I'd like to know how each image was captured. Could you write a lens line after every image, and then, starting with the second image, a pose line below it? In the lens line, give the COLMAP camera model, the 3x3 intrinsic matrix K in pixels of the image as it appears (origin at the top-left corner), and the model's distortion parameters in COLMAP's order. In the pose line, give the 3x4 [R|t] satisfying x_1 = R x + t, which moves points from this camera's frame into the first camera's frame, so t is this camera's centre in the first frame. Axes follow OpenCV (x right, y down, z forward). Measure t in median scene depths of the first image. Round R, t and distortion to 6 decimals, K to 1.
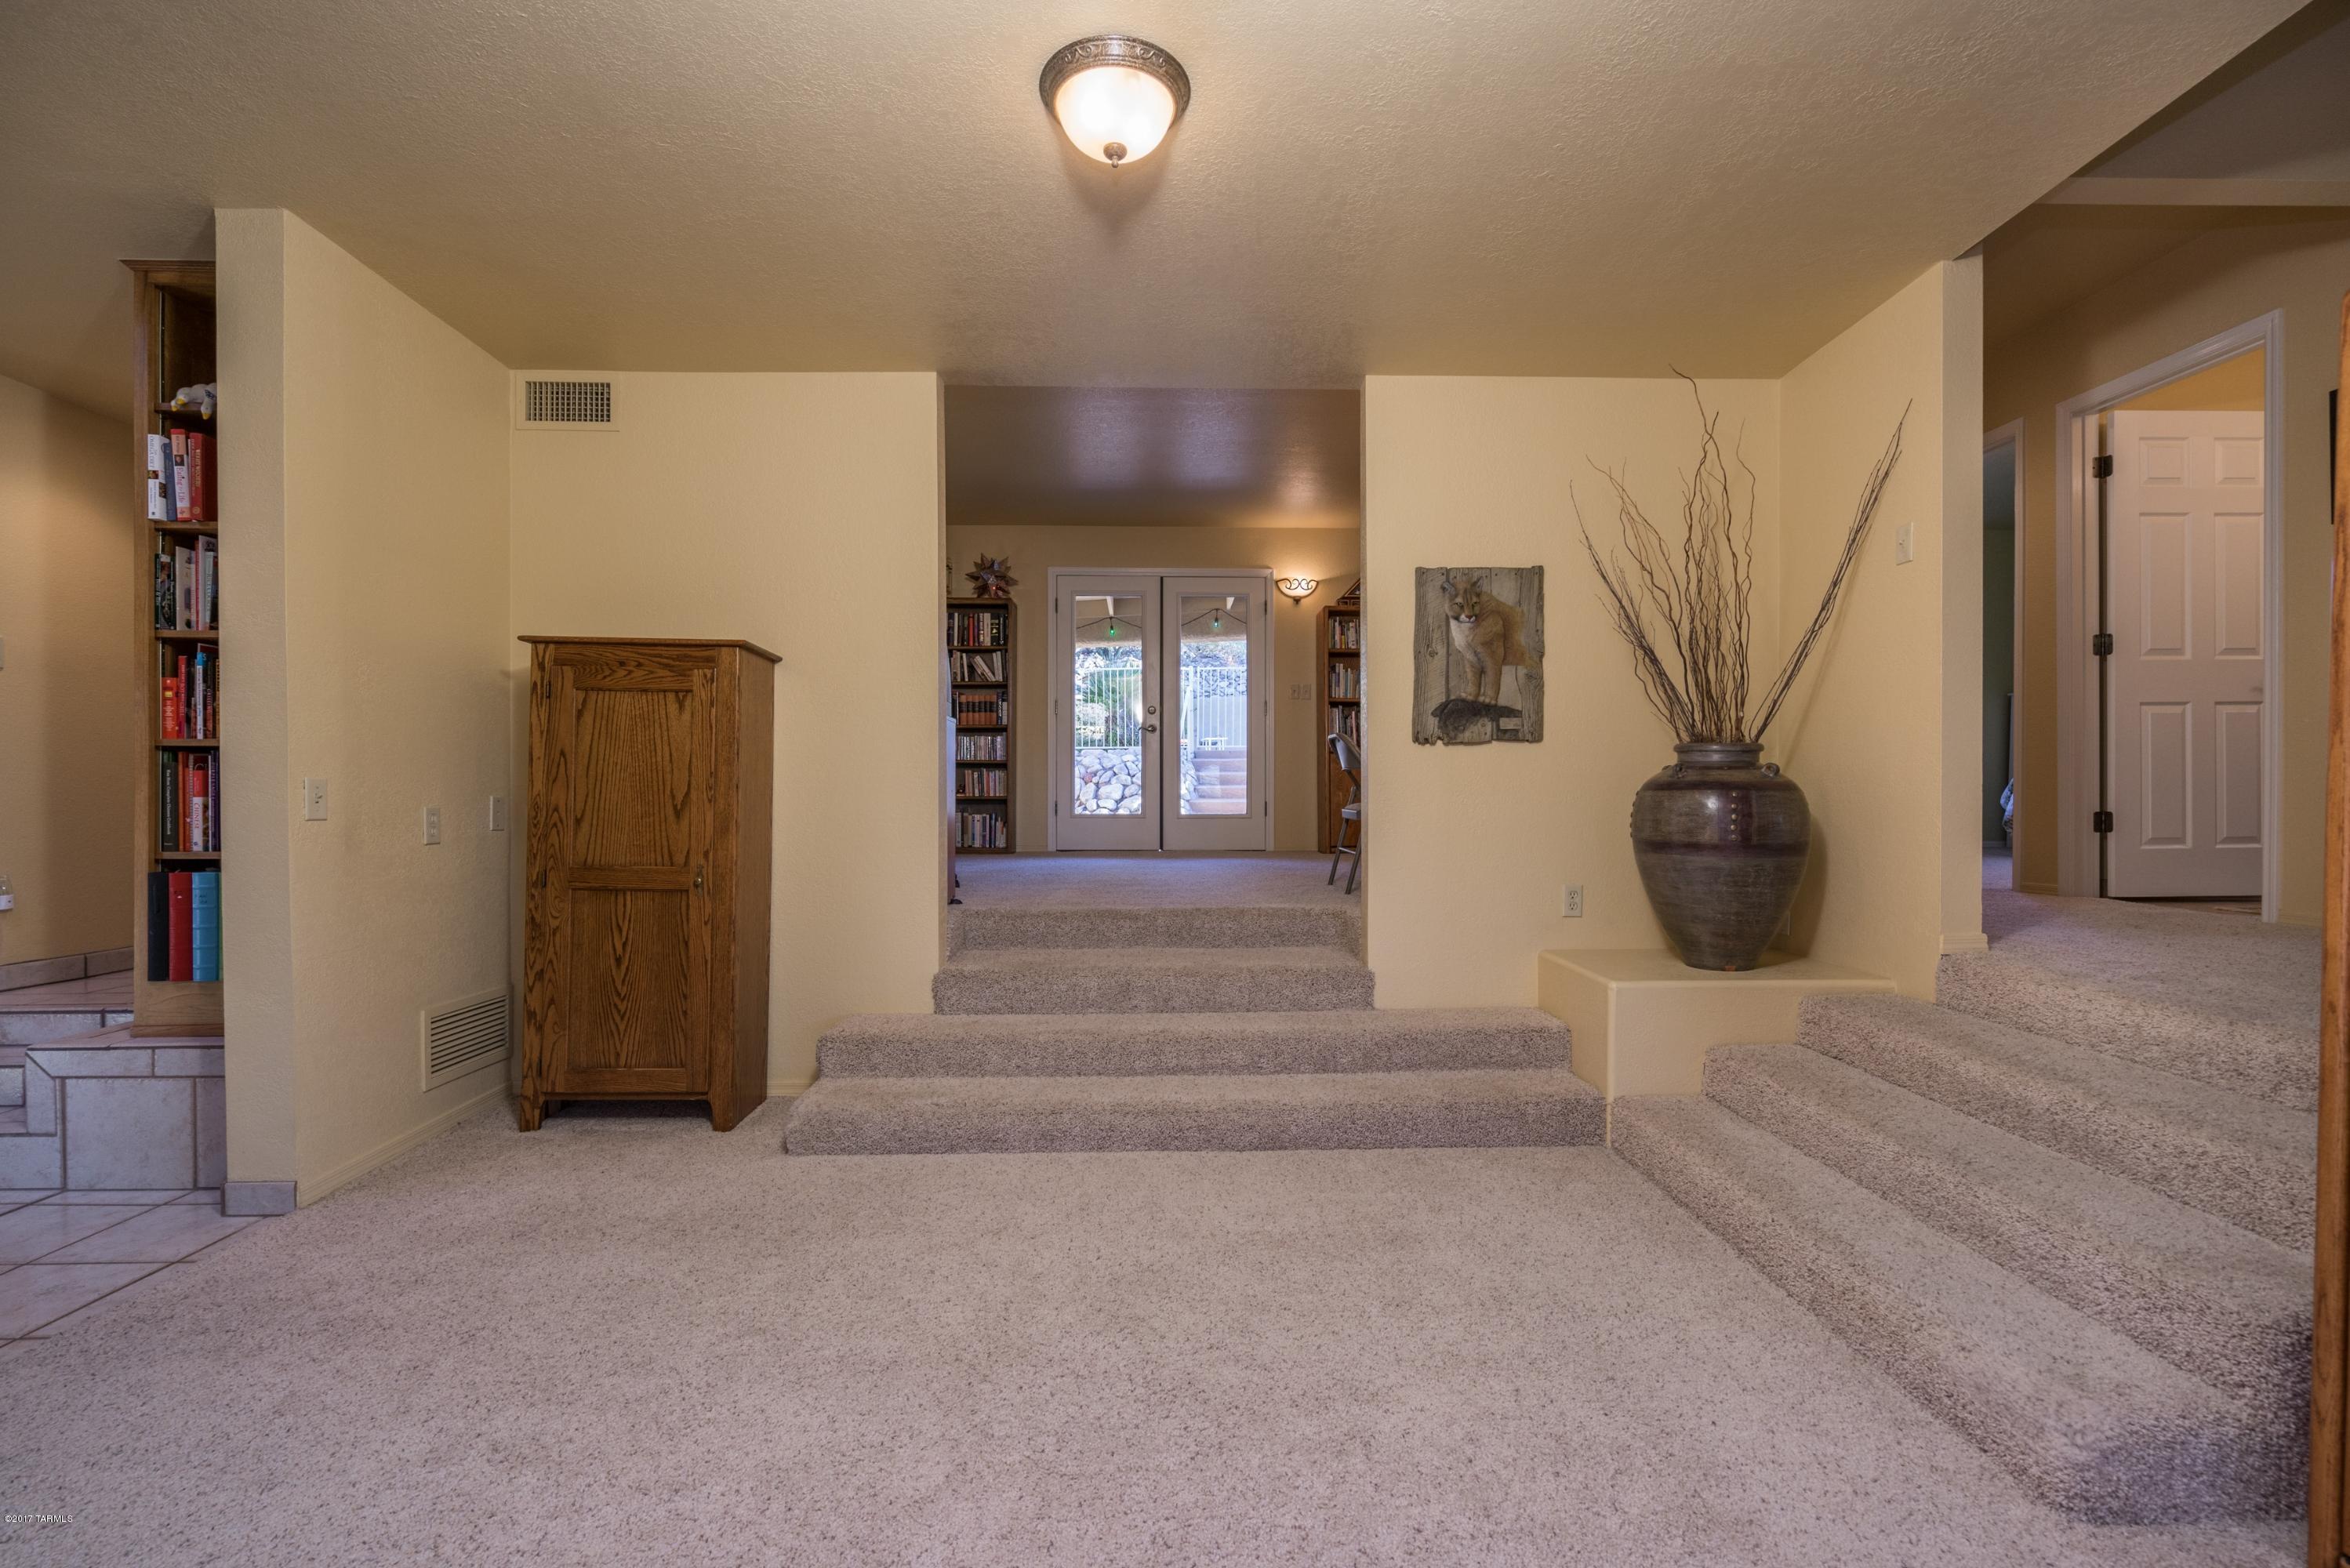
lens RADIAL K [[1073.4, 0, 1182.8], [0, 1073.4, 786.3], [0, 0, 1]] dist [0.002020, 0.000048]
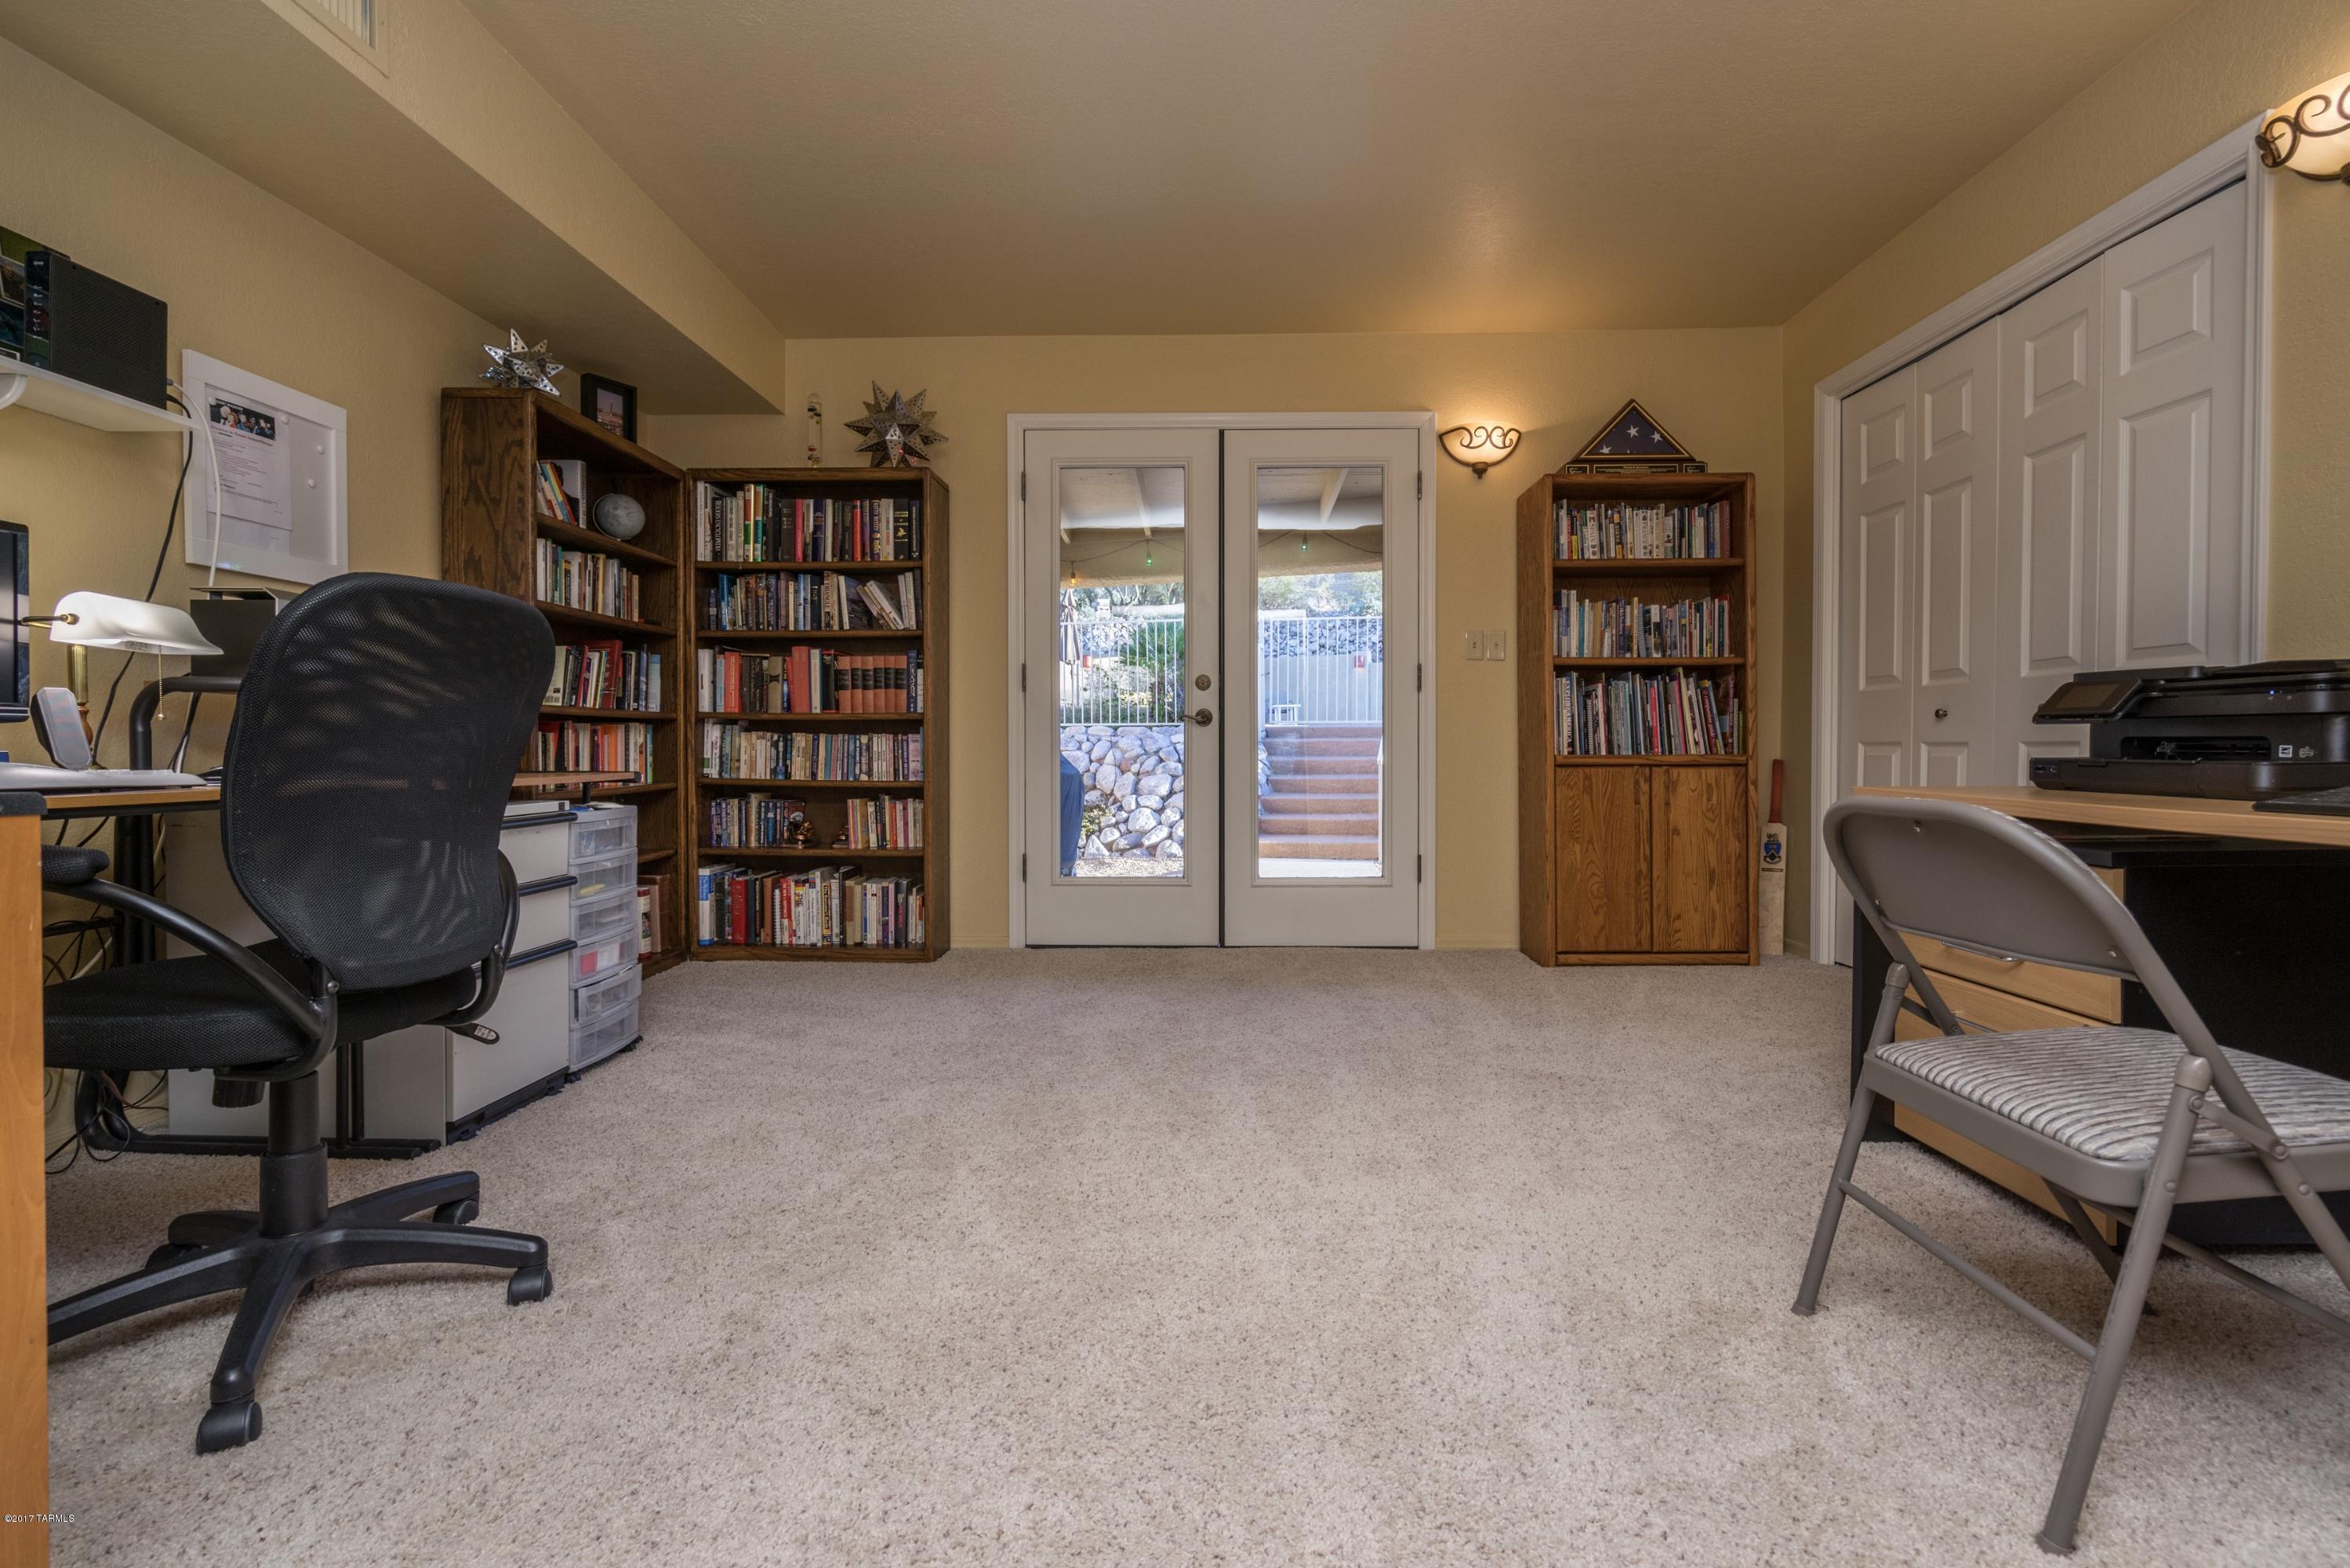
lens RADIAL K [[1073.4, 0, 1179.6], [0, 1073.4, 780.3], [0, 0, 1]] dist [0.002020, 0.000048]
pose [[0.998191, -0.000223, -0.060128, -0.008763], [0.002093, 0.999516, 0.031037, -0.040595], [0.060092, -0.031107, 0.997708, 0.481404]]
